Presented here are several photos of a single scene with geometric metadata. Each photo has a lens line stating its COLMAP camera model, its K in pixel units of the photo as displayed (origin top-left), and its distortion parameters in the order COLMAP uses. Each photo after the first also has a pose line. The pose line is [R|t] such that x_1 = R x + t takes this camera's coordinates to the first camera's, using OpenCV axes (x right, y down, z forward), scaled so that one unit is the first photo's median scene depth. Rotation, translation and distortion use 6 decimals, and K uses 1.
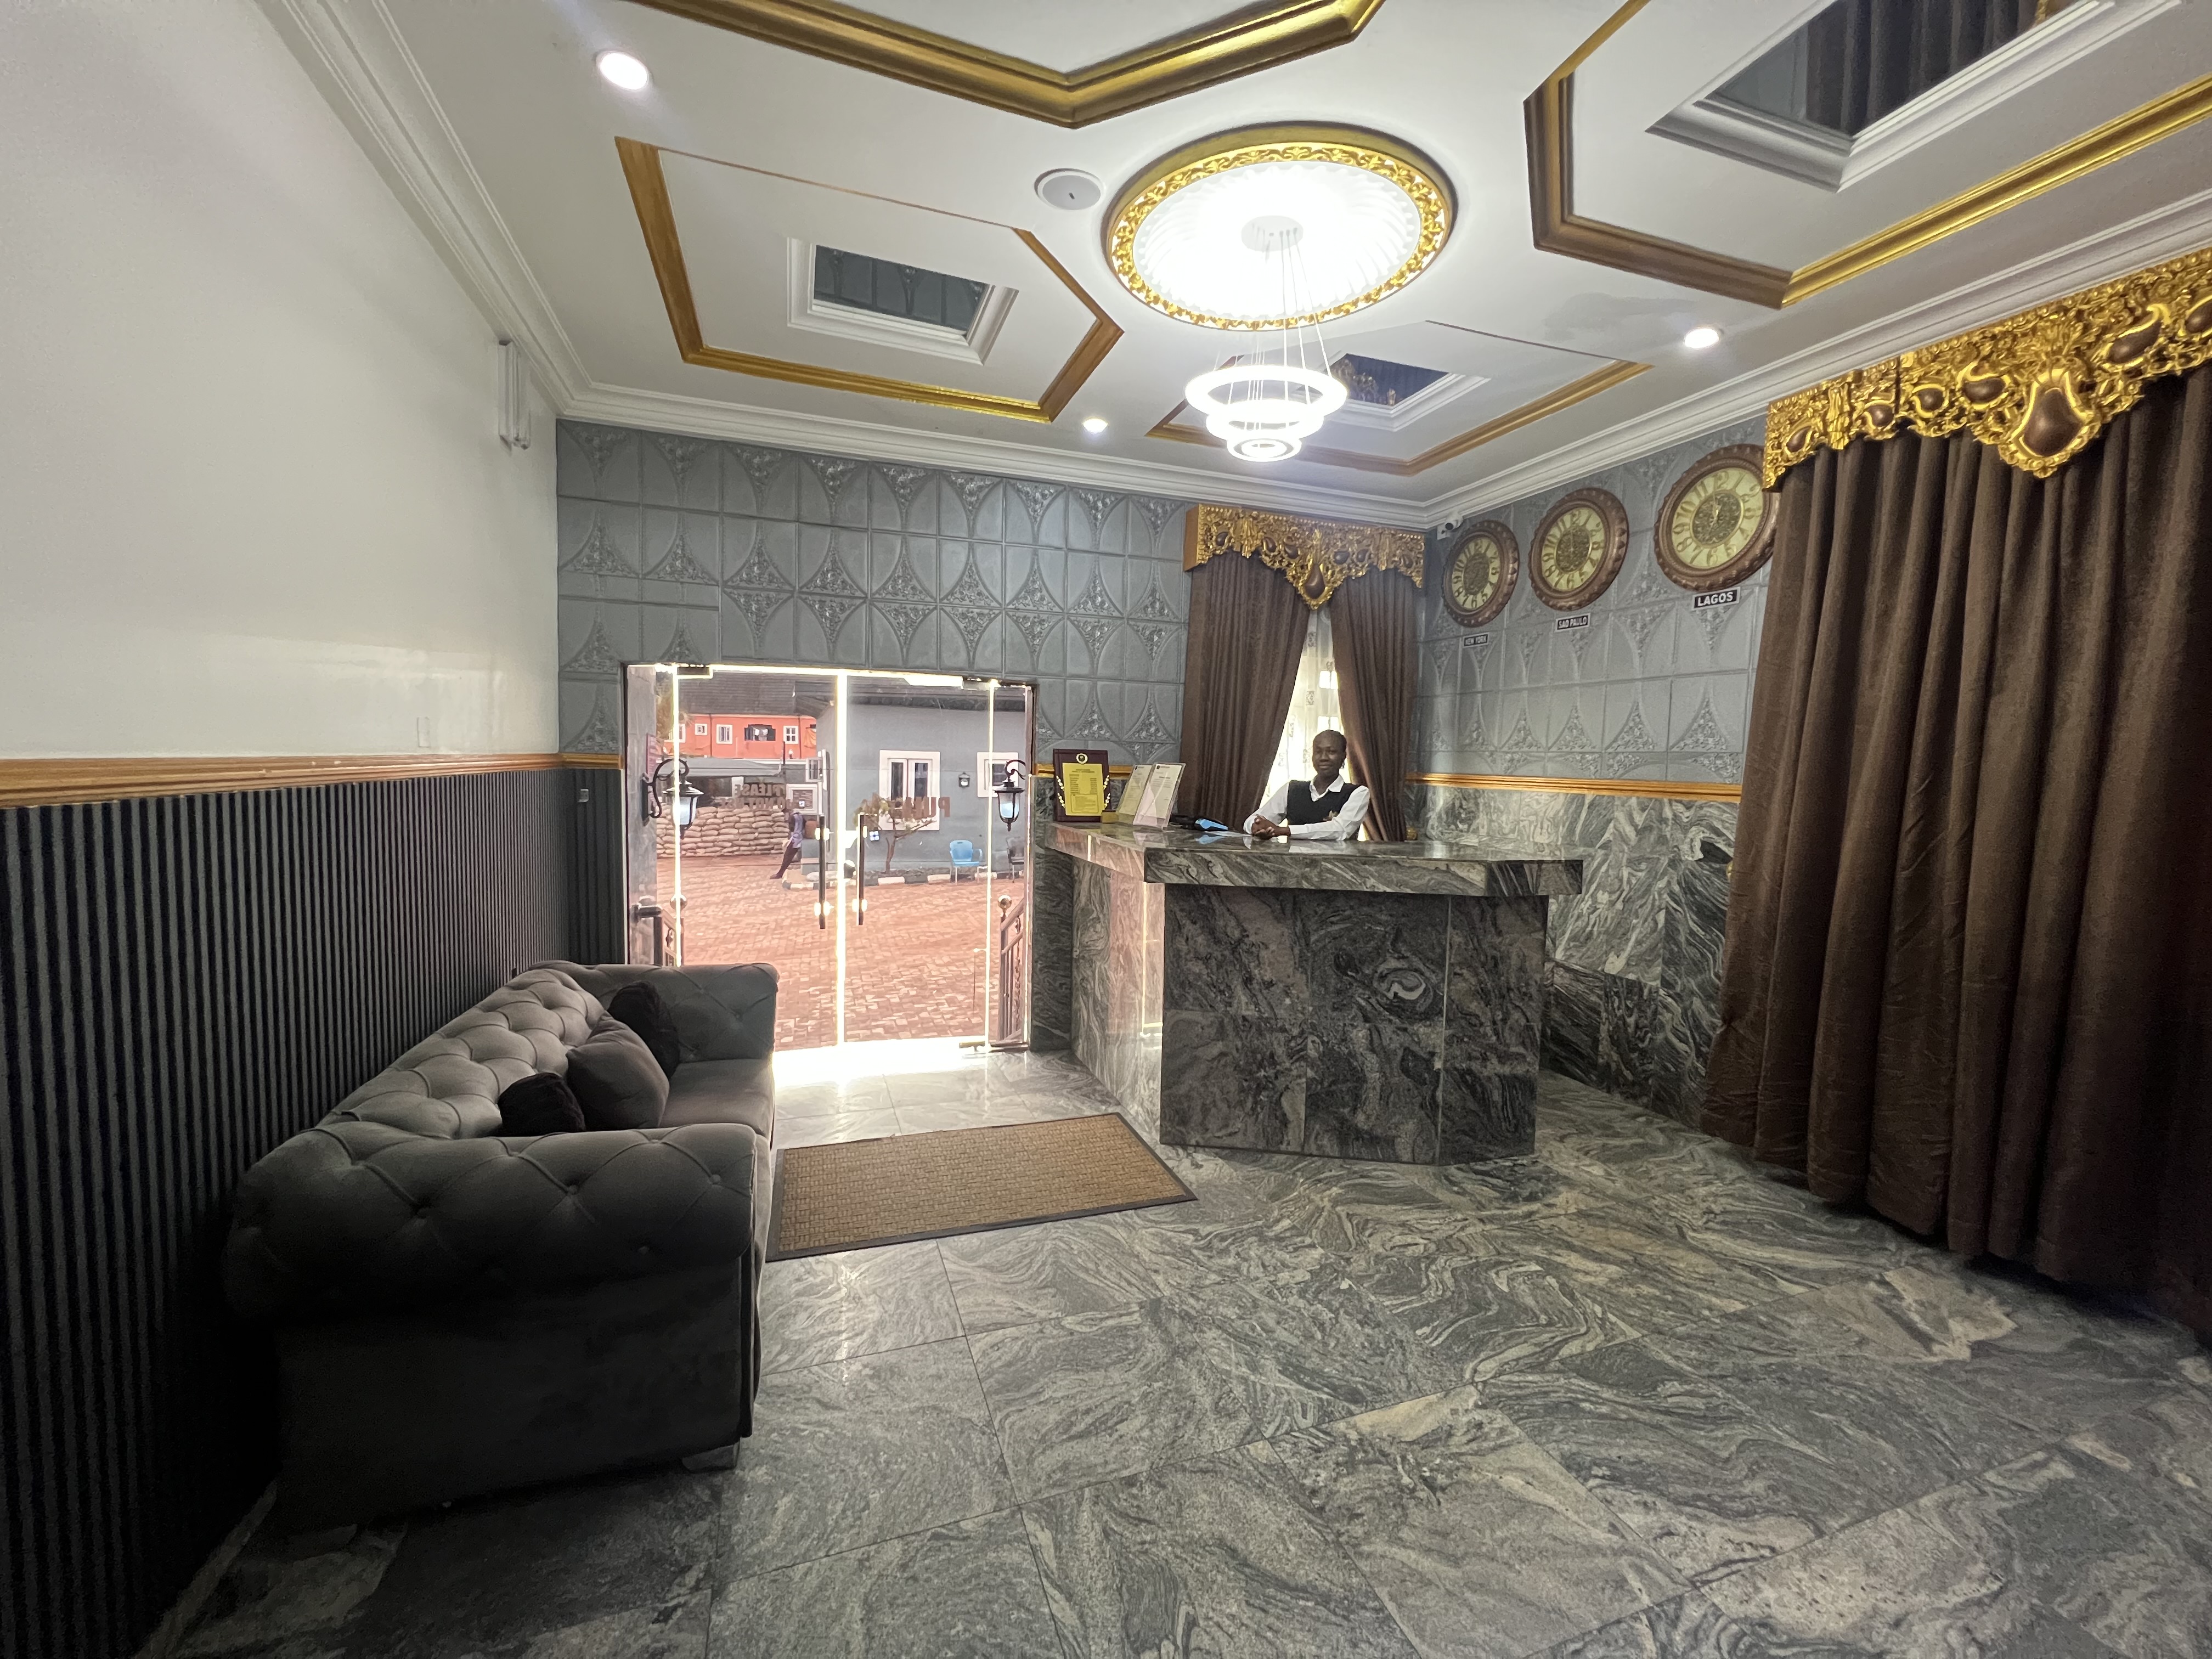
lens RADIAL K [[884.0, 0, 1098.9], [0, 884.0, 823.7], [0, 0, 1]] dist [-0.001209, 0.000599]
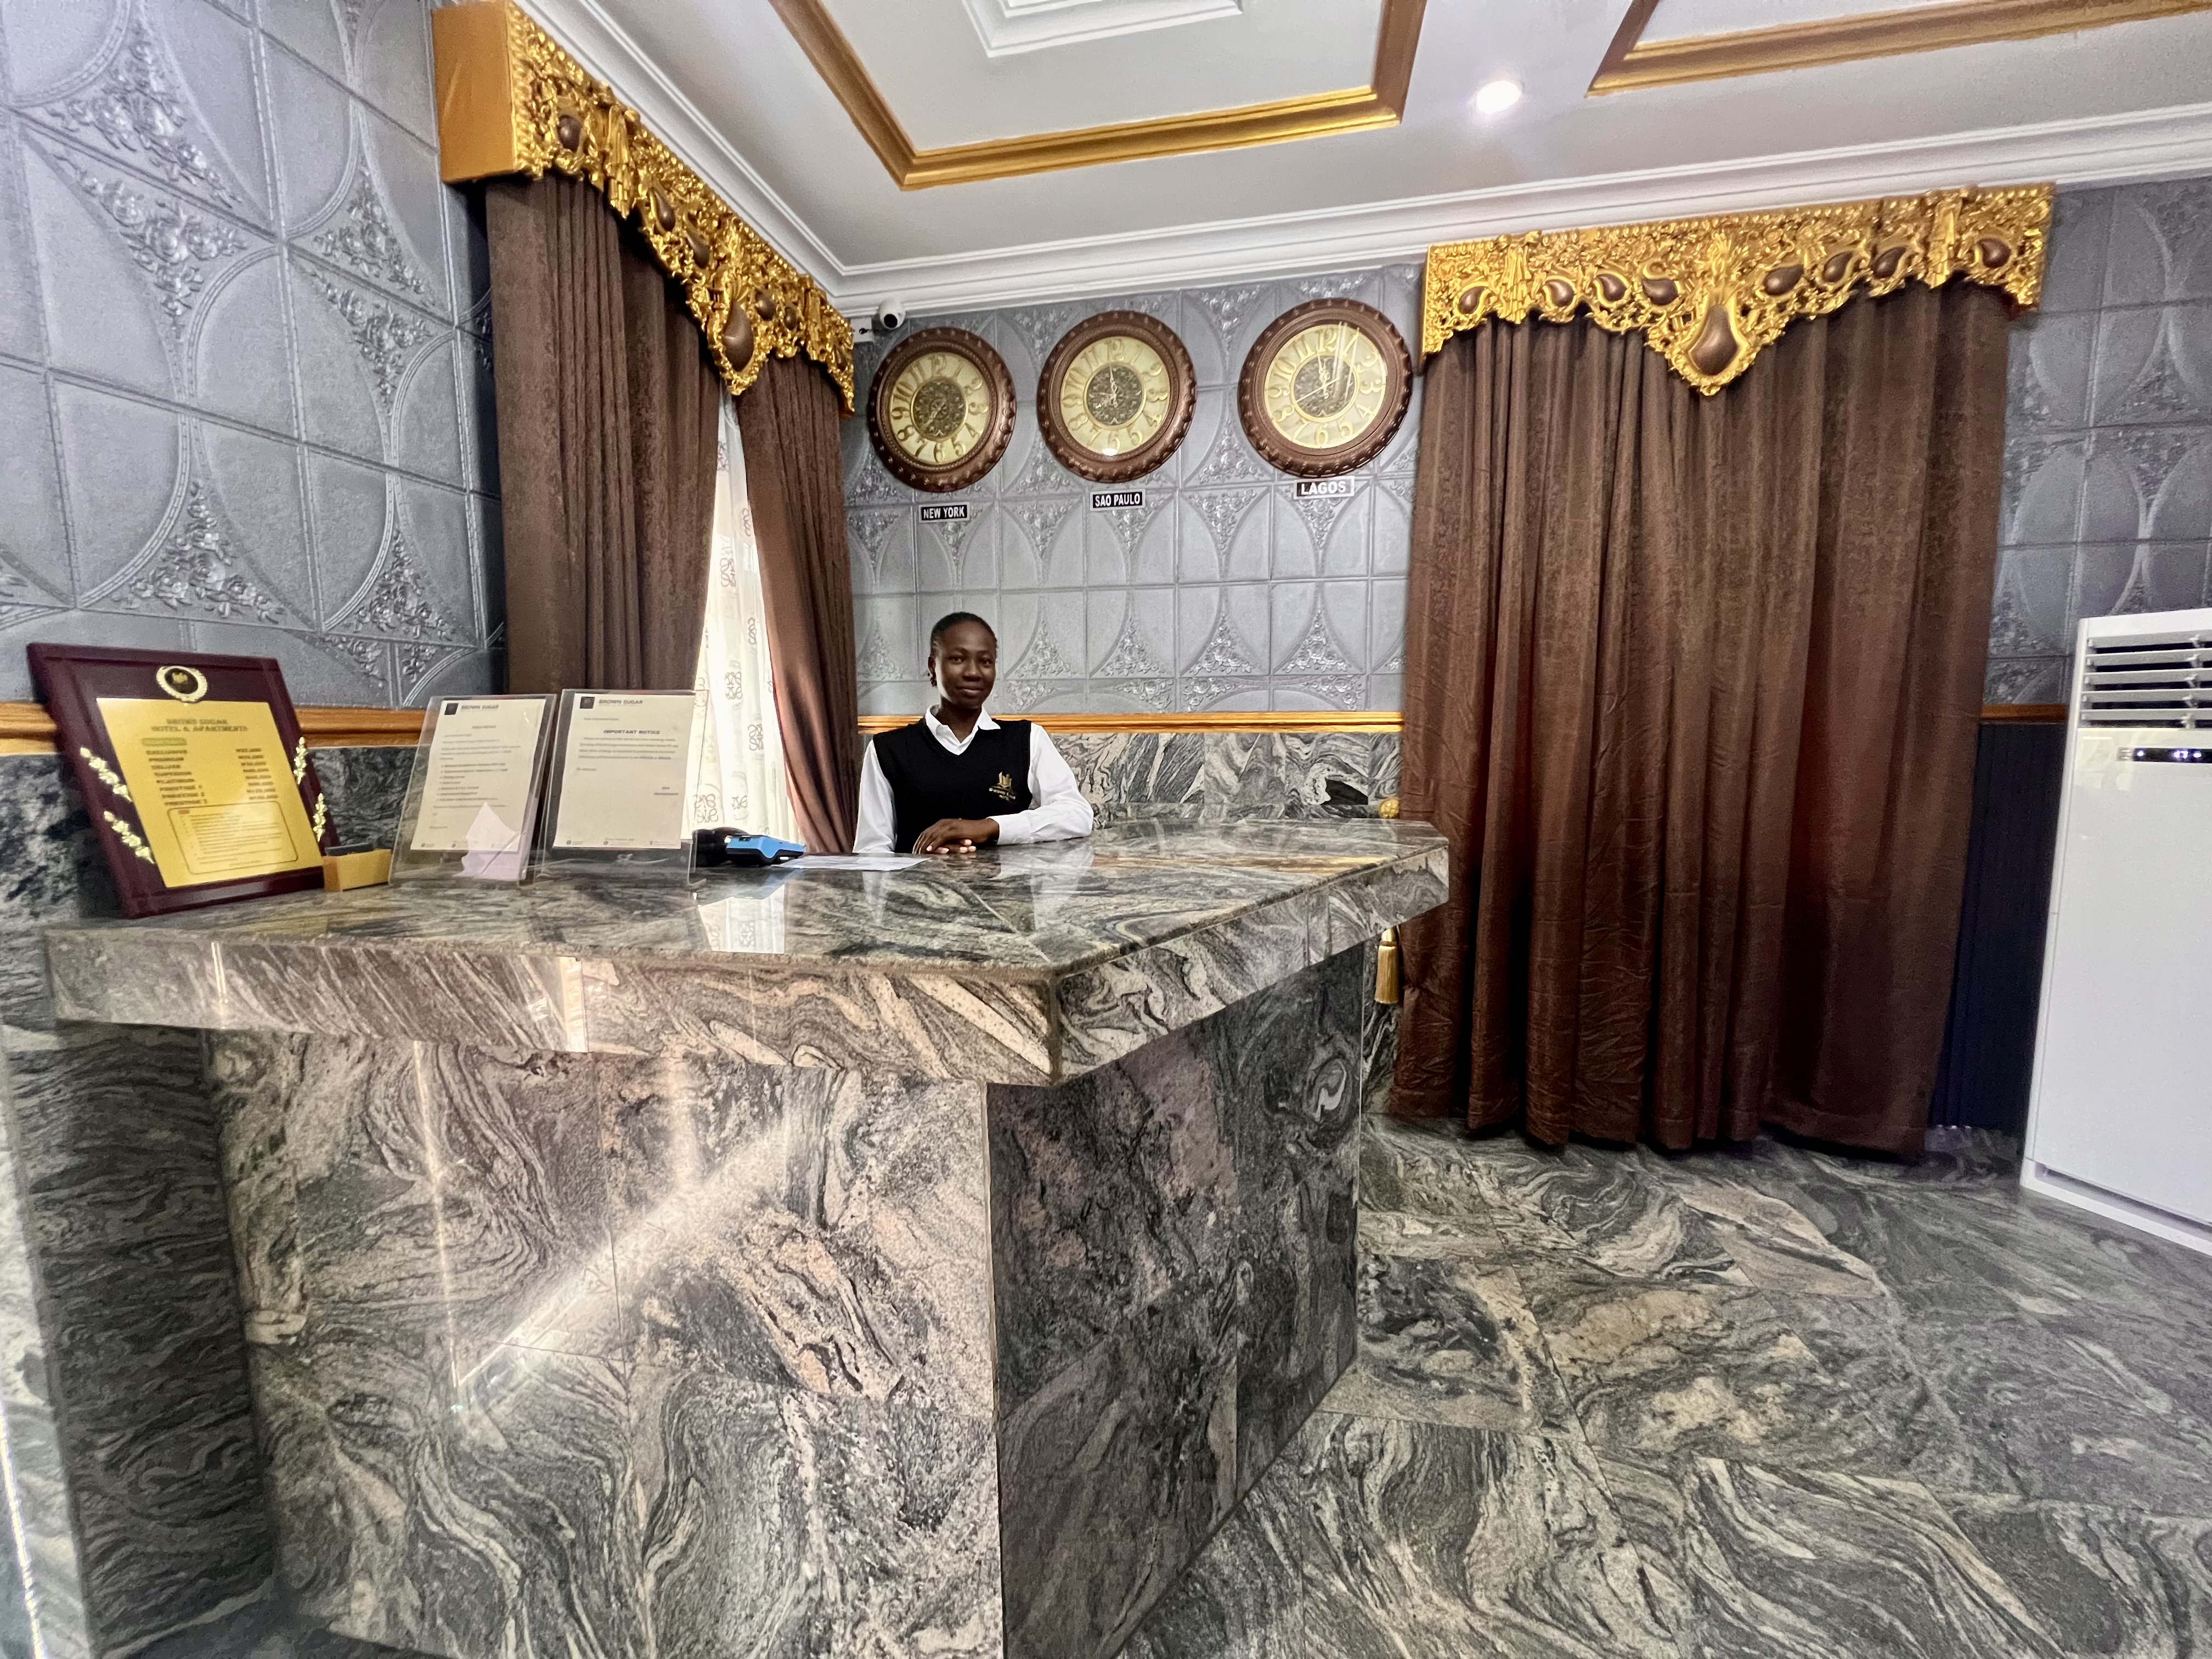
lens RADIAL K [[884.0, 0, 1098.9], [0, 884.0, 823.7], [0, 0, 1]] dist [-0.001209, 0.000599]
pose [[0.500398, -0.126317, 0.856532, -0.168987], [0.083991, 0.991716, 0.097185, -0.043049], [-0.861712, 0.023310, 0.506862, 0.823832]]
